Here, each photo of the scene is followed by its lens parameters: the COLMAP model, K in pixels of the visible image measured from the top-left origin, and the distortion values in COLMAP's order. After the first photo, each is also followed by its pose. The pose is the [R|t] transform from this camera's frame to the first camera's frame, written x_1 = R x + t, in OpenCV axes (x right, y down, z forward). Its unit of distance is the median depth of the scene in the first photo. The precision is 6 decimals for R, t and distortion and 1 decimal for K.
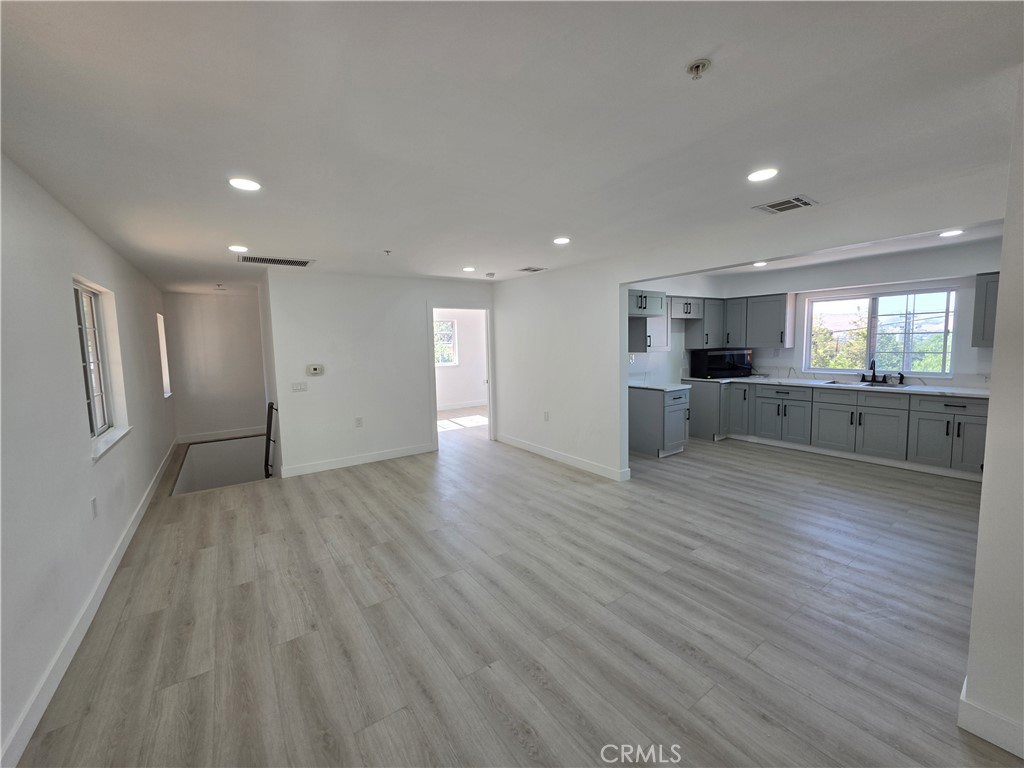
lens RADIAL K [[410.0, 0, 511.6], [0, 410.0, 377.3], [0, 0, 1]] dist [0.001189, 0.000725]
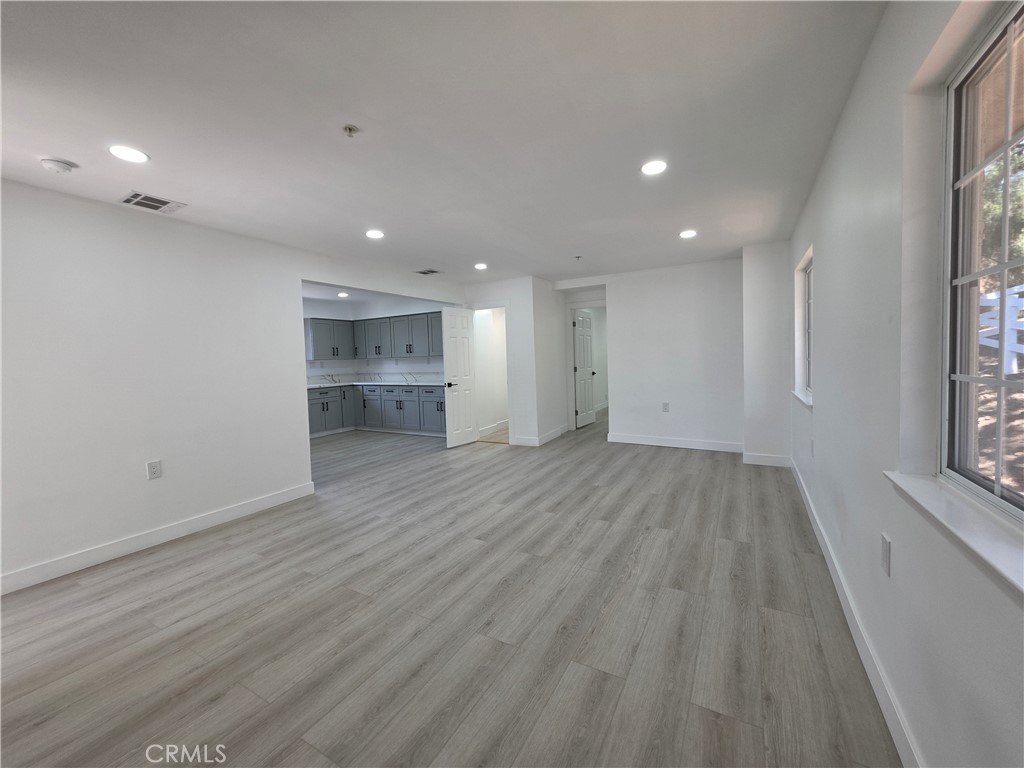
lens RADIAL K [[410.0, 0, 511.6], [0, 410.0, 377.3], [0, 0, 1]] dist [0.001189, 0.000725]
pose [[-0.428032, -0.002565, 0.903760, -0.680552], [0.120957, 0.990837, 0.060099, -0.003102], [-0.895633, 0.135040, -0.423800, 0.863647]]
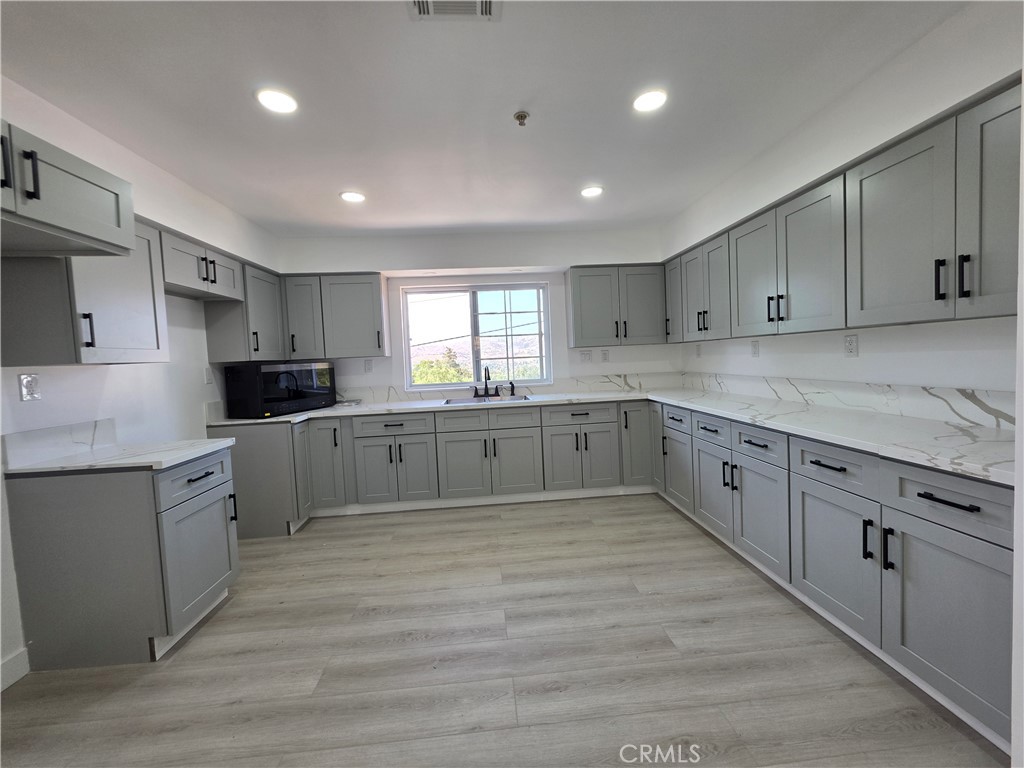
lens RADIAL K [[410.0, 0, 511.6], [0, 410.0, 377.3], [0, 0, 1]] dist [0.001189, 0.000725]
pose [[0.508895, -0.040474, 0.859876, 0.240954], [0.108269, 0.993971, -0.017290, -0.006129], [-0.853993, 0.101896, 0.510209, 0.579930]]
